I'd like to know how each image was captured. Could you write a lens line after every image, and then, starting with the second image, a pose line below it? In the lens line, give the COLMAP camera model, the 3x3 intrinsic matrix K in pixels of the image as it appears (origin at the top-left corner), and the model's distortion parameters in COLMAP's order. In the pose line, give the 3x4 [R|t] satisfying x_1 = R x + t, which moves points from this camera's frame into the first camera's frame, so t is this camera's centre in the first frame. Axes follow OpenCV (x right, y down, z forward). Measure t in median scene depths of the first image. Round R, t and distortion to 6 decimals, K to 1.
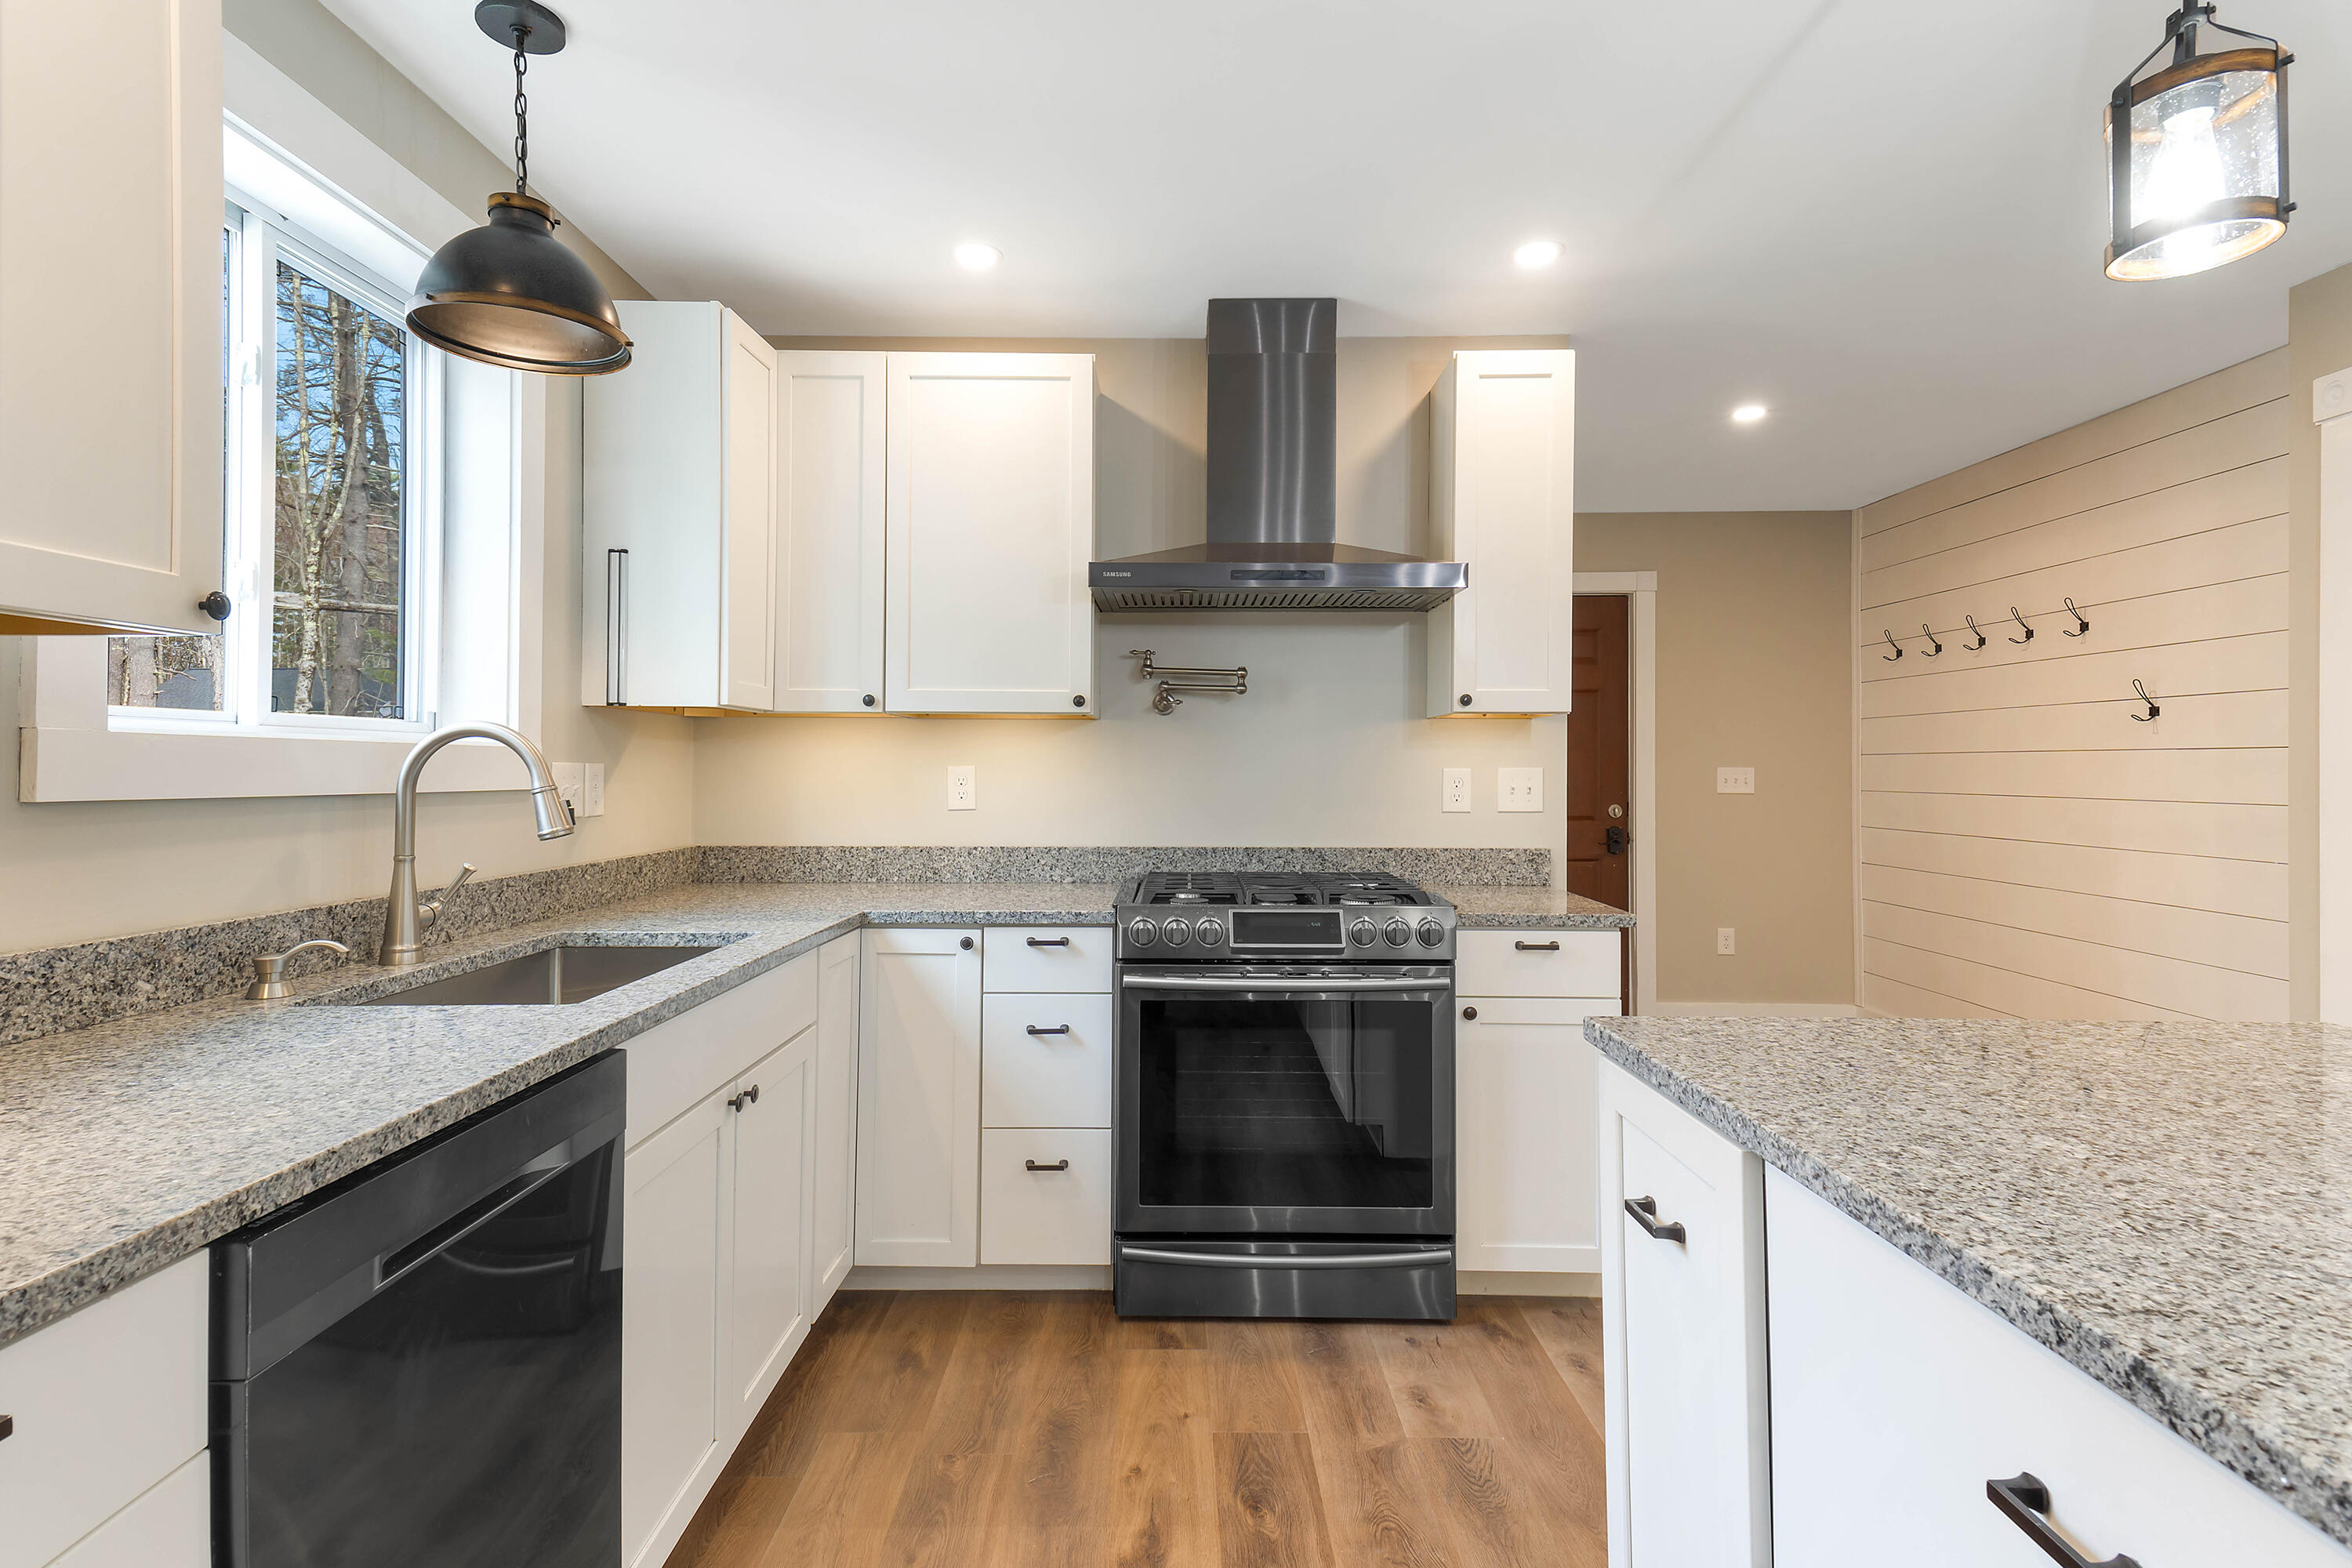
lens RADIAL K [[1164.8, 0, 1163.4], [0, 1164.8, 773.8], [0, 0, 1]] dist [0.016109, 0.001240]
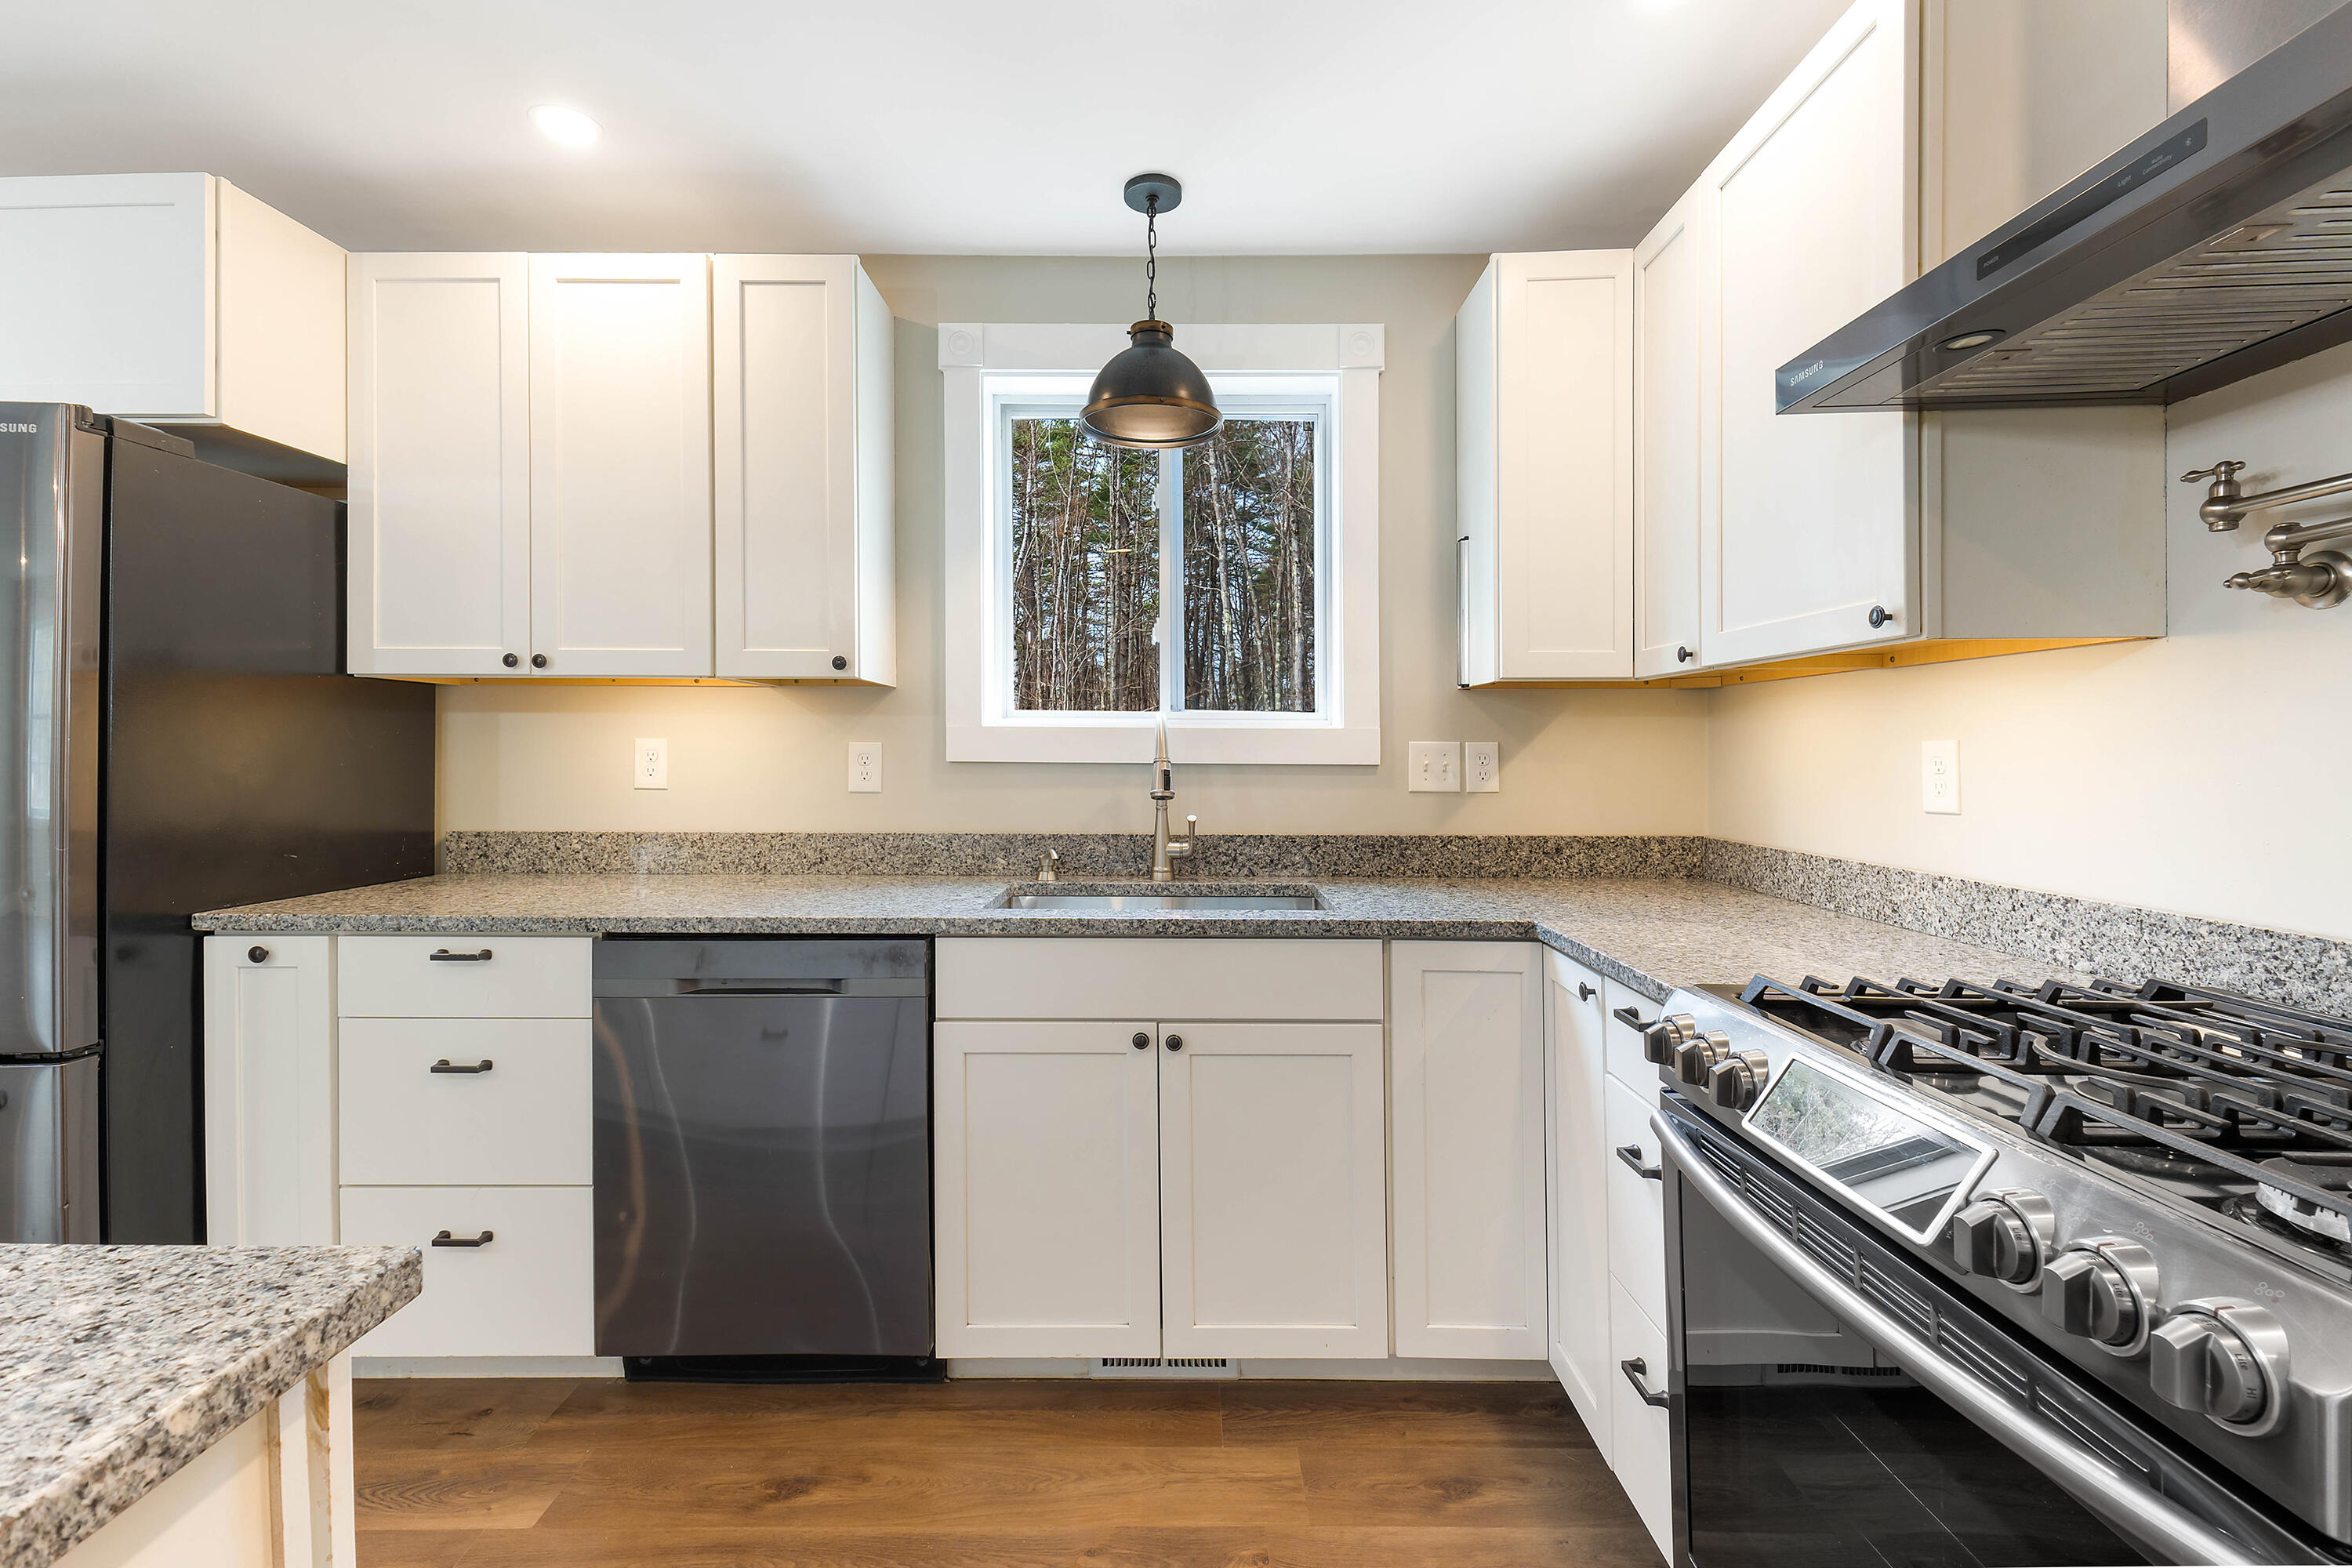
lens RADIAL K [[997.2, 0, 1172.7], [0, 997.2, 762.4], [0, 0, 1]] dist [0.024201, 0.000033]
pose [[0.016035, 0.008299, -0.999837, 0.433708], [-0.009295, 0.999924, 0.008151, 0.003920], [0.999828, 0.009163, 0.016111, 0.734008]]
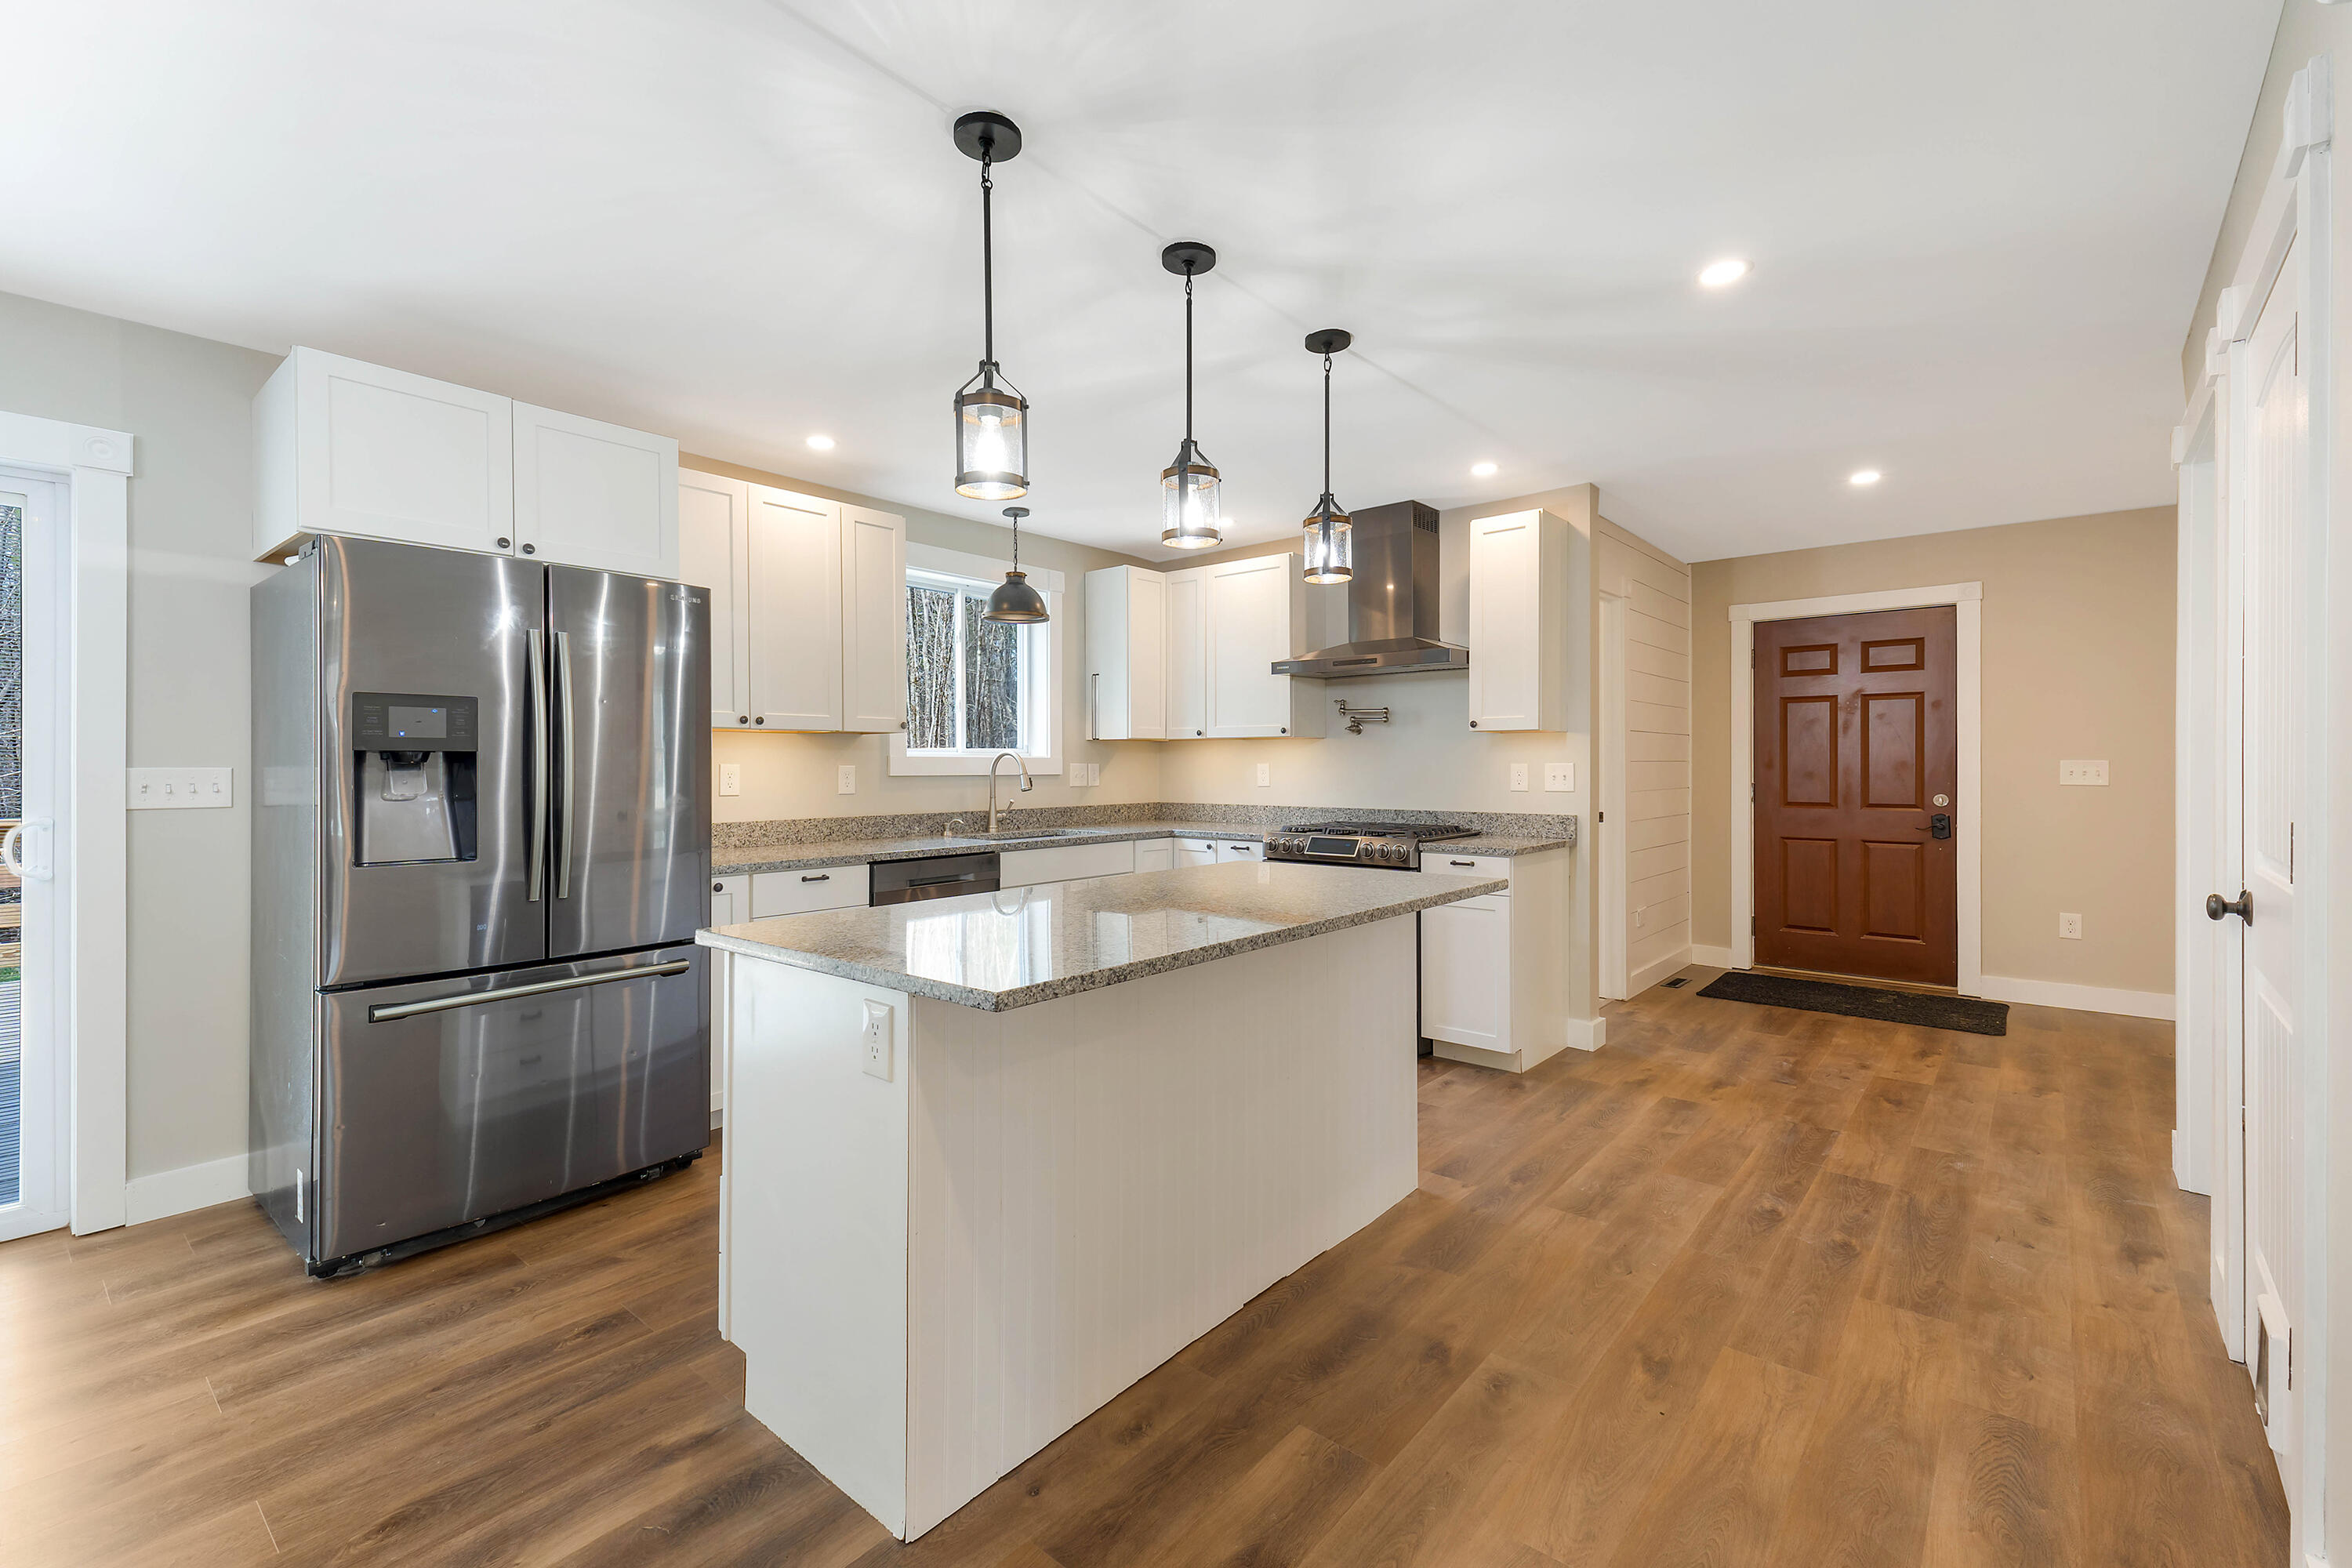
lens RADIAL K [[997.2, 0, 1137.6], [0, 997.2, 779.3], [0, 0, 1]] dist [0.024201, 0.000033]
pose [[0.749783, 0.007016, -0.661646, 0.957841], [0.001934, 0.999916, 0.012795, -0.003095], [0.661680, -0.010873, 0.749707, -0.478089]]
